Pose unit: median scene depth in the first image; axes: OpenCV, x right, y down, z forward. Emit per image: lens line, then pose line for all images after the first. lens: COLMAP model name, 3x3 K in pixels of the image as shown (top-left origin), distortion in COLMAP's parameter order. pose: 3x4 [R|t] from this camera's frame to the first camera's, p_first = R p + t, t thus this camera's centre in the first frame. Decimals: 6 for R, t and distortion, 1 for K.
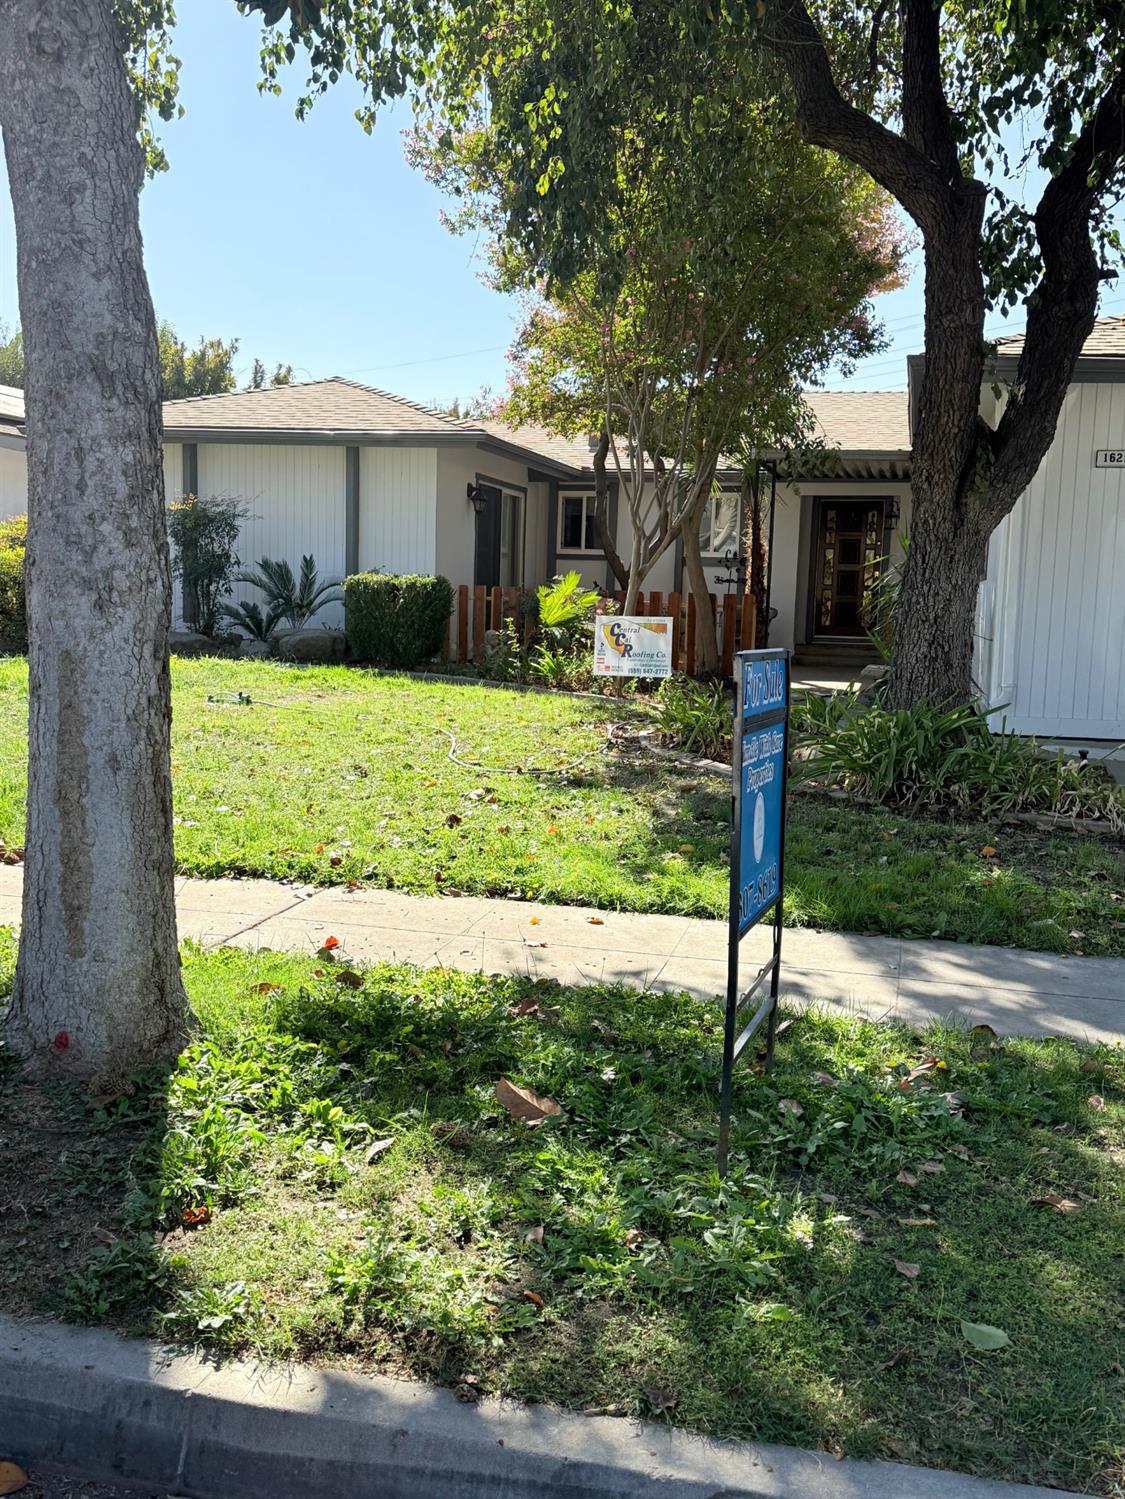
lens RADIAL K [[1506.7, 0, 562.5], [0, 1506.7, 749.5], [0, 0, 1]] dist [0.238403, -0.546913]
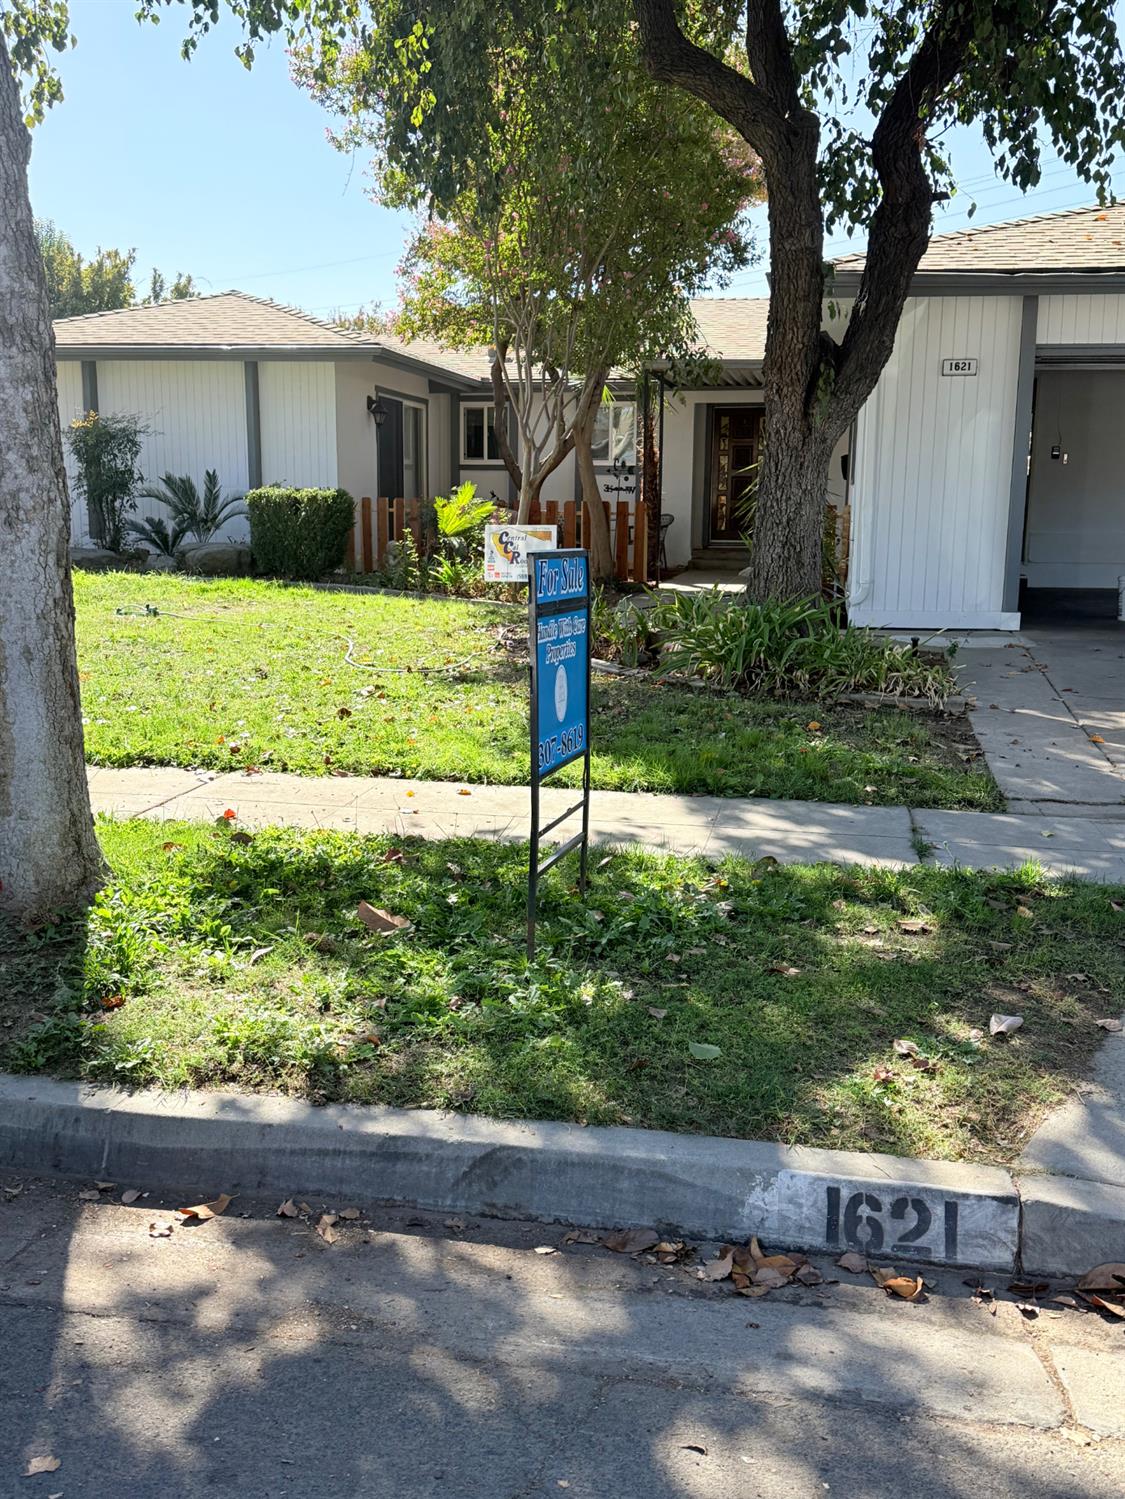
lens RADIAL K [[1506.7, 0, 562.5], [0, 1506.7, 749.5], [0, 0, 1]] dist [0.238403, -0.546913]
pose [[0.998450, -0.028404, 0.047864, 0.039091], [0.025554, 0.997922, 0.059151, 0.013575], [-0.049445, -0.057836, 0.997101, -0.135931]]
